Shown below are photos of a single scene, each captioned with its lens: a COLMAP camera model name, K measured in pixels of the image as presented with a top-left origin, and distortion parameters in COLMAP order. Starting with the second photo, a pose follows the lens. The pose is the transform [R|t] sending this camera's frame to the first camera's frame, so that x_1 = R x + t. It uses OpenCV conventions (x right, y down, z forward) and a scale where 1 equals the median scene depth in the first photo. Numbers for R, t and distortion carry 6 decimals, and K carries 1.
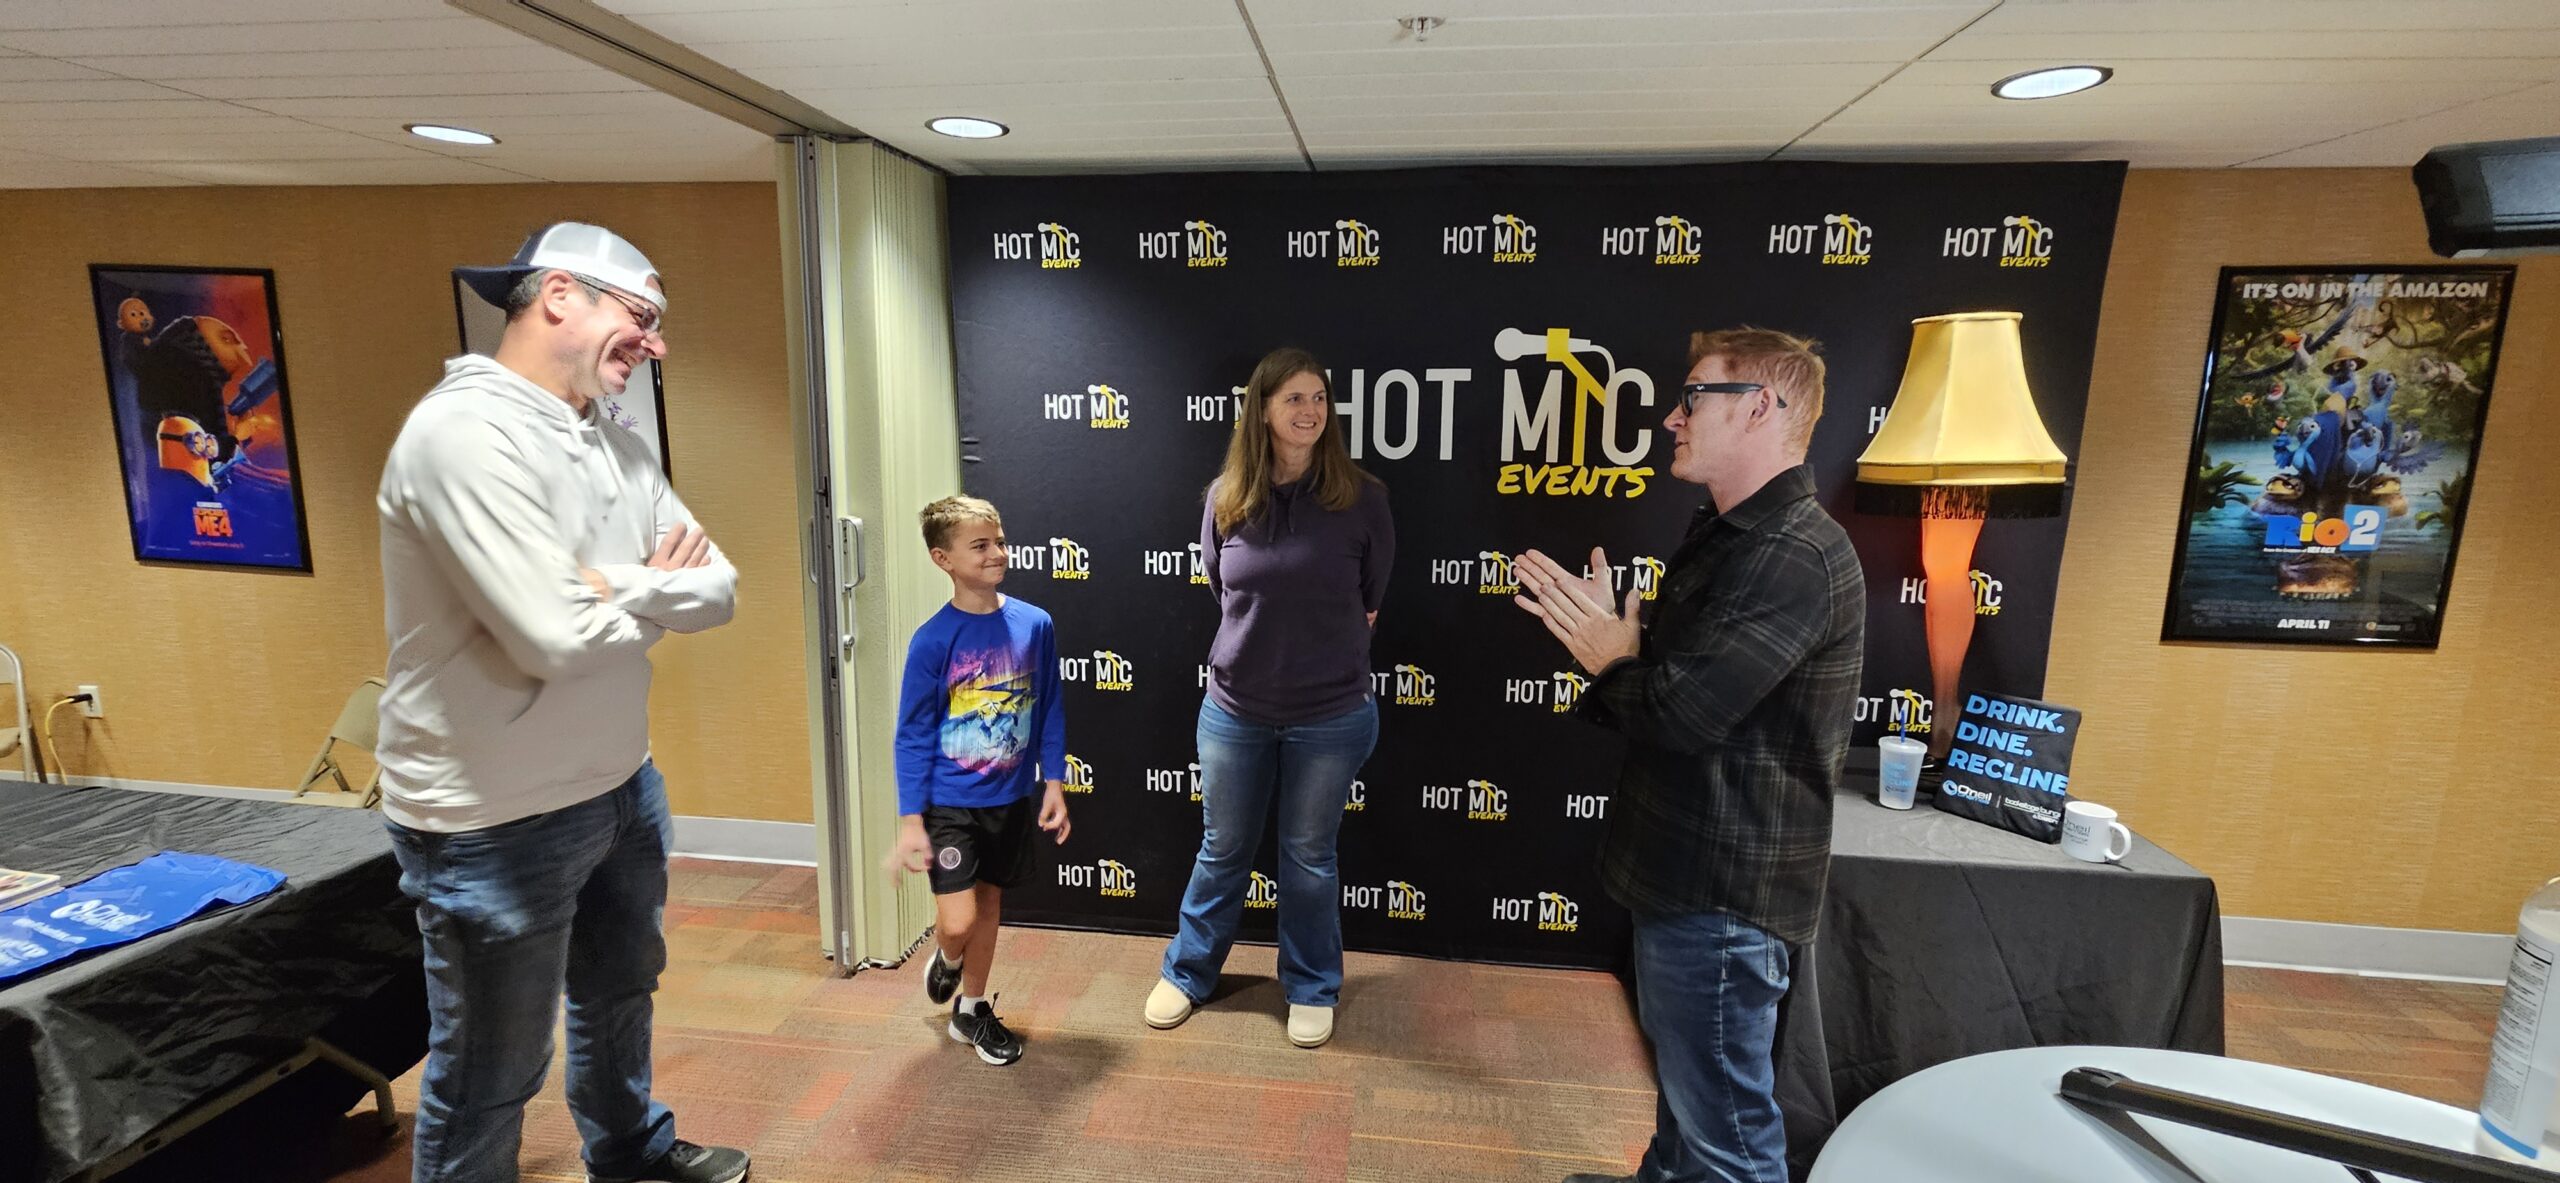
lens RADIAL K [[1067.3, 0, 1310.9], [0, 1067.3, 580.2], [0, 0, 1]] dist [-0.001529, 0.002800]
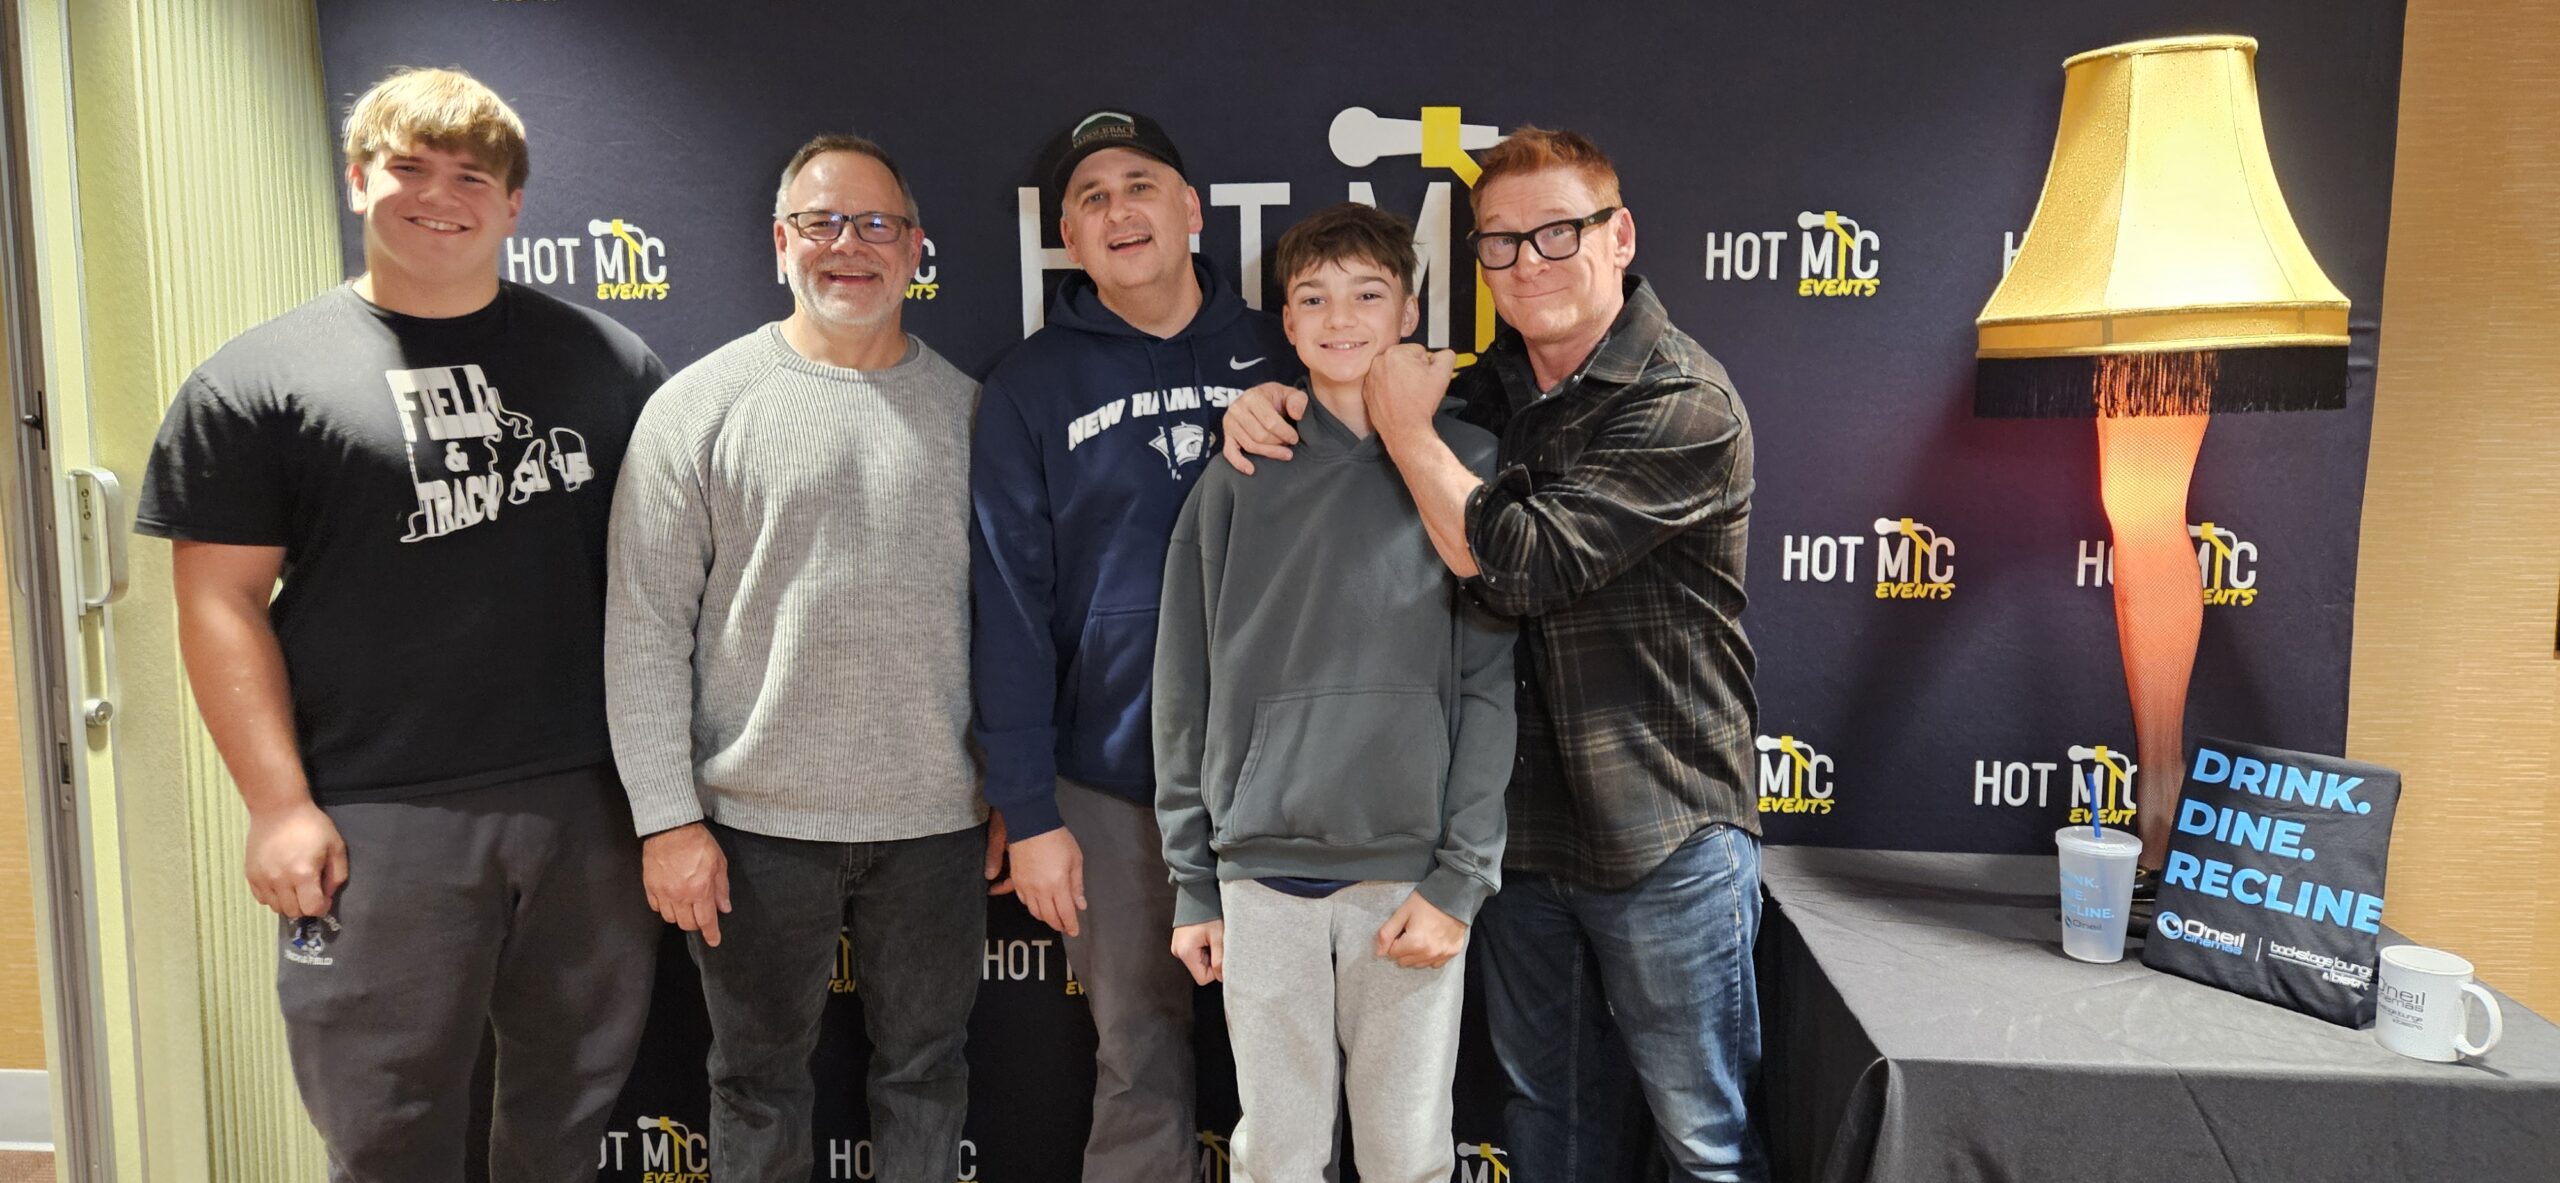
lens RADIAL K [[1720.1, 0, 1295.8], [0, 1720.1, 520.6], [0, 0, 1]] dist [0.083483, -0.068711]
pose [[0.998667, -0.021563, 0.046904, 0.118581], [0.024107, 0.998230, -0.054367, 0.028255], [-0.045649, 0.055425, 0.997419, 0.129110]]
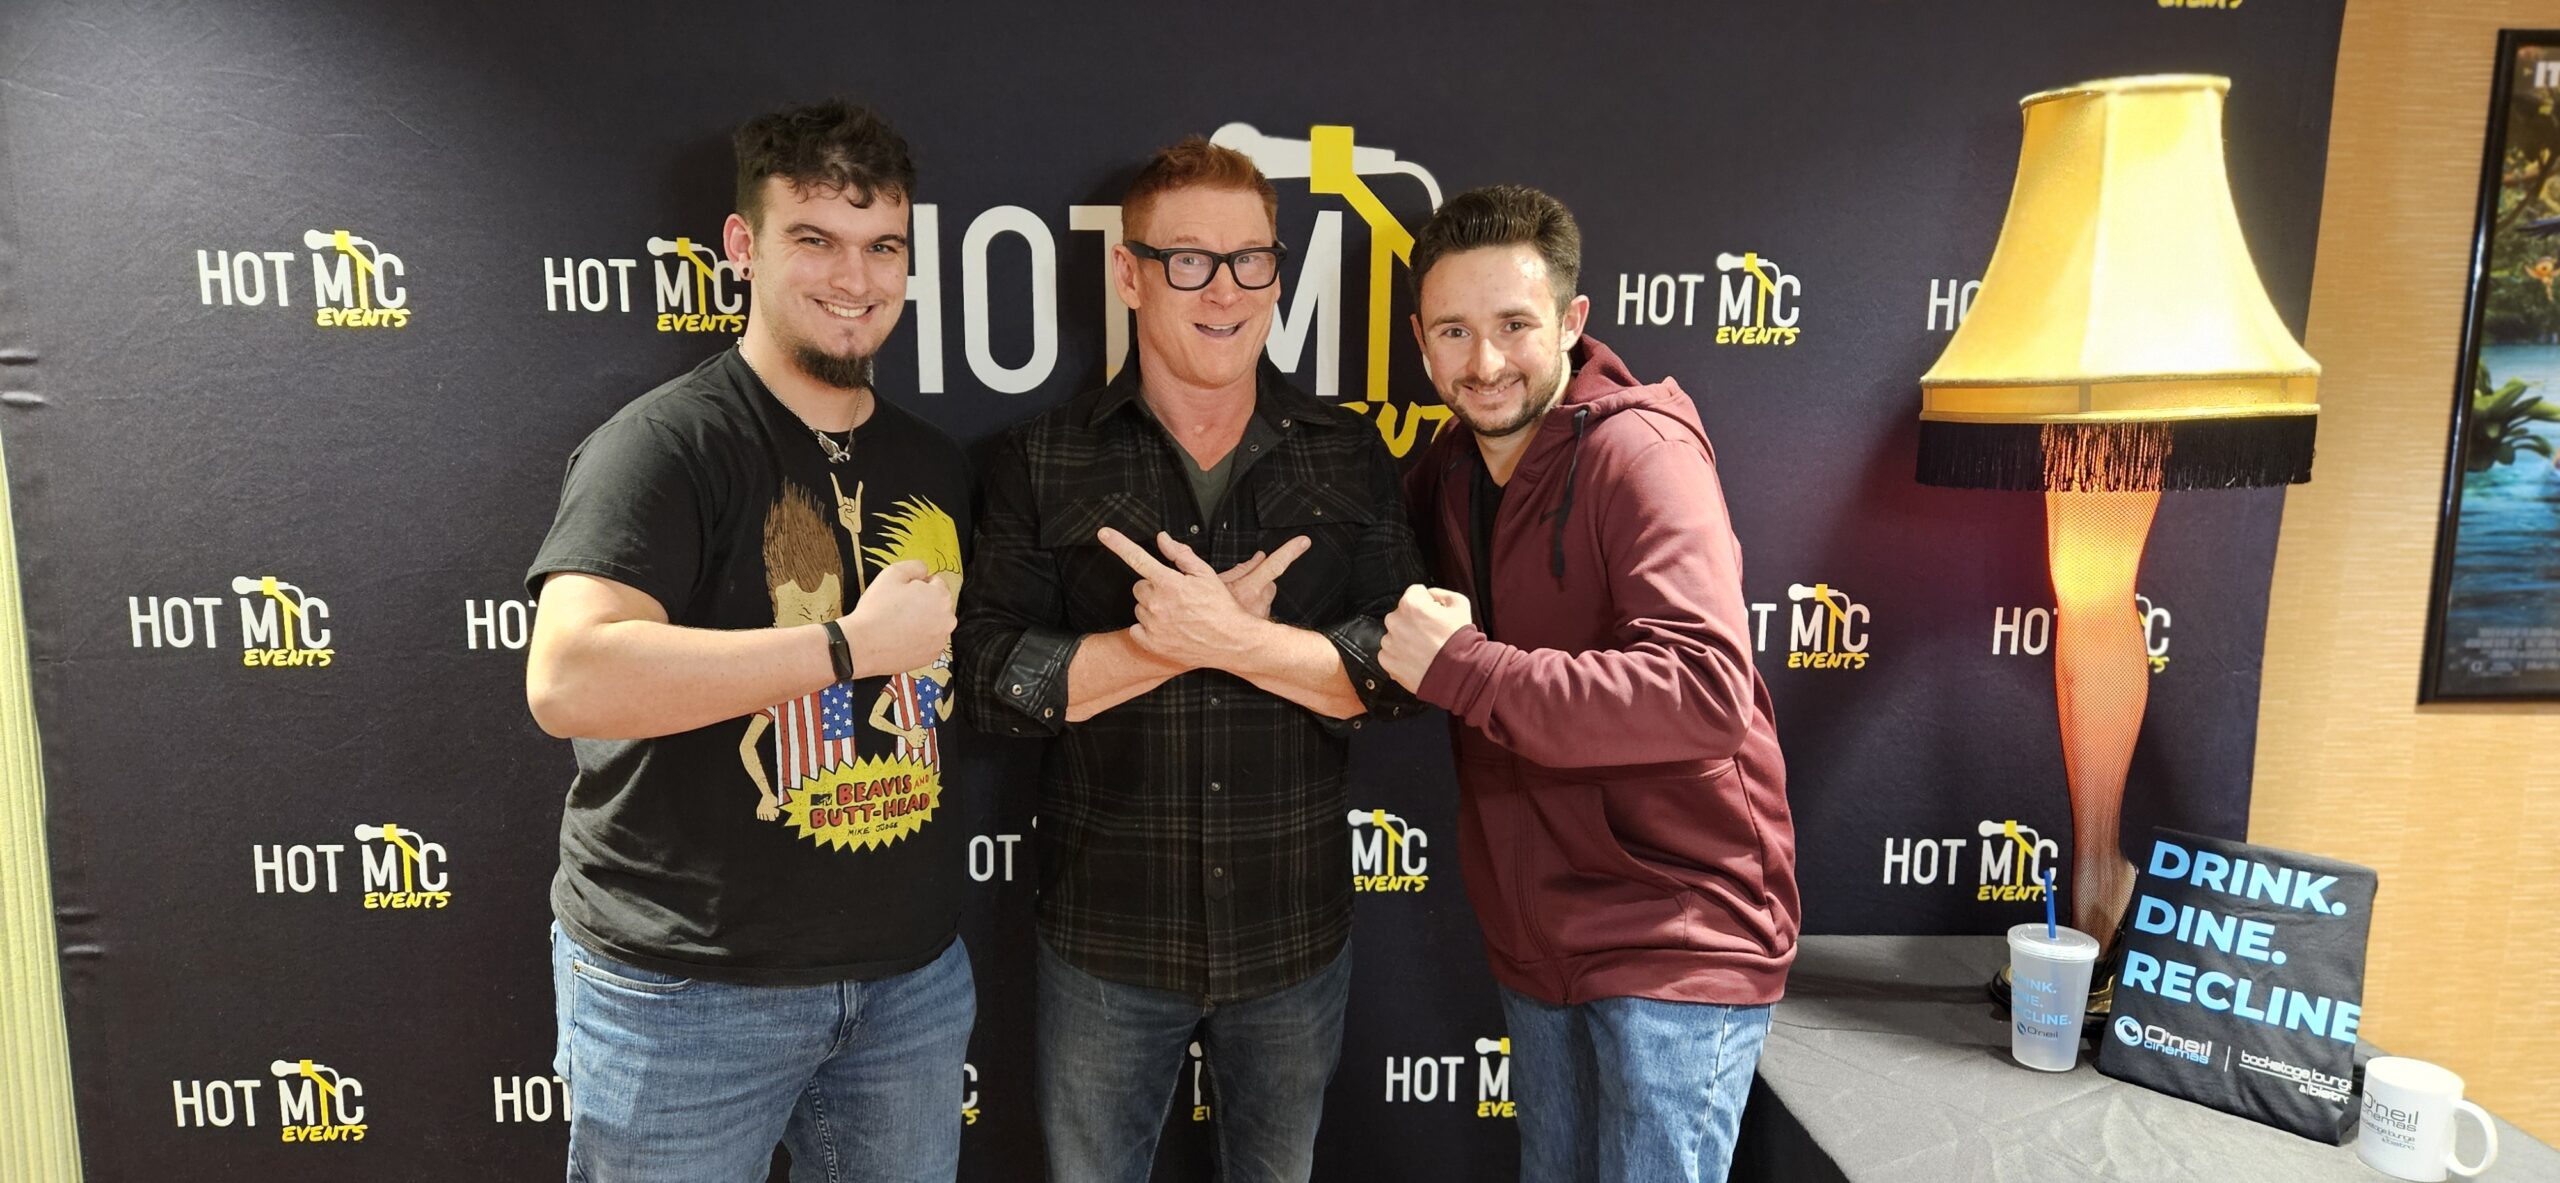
lens RADIAL K [[1720.1, 0, 1285.9], [0, 1720.1, 588.7], [0, 0, 1]] dist [0.083483, -0.068711]
pose [[0.983671, -0.029301, 0.177573, 0.067797], [0.032428, 0.999366, -0.014730, -0.011226], [-0.177028, 0.020248, 0.983997, 0.239888]]
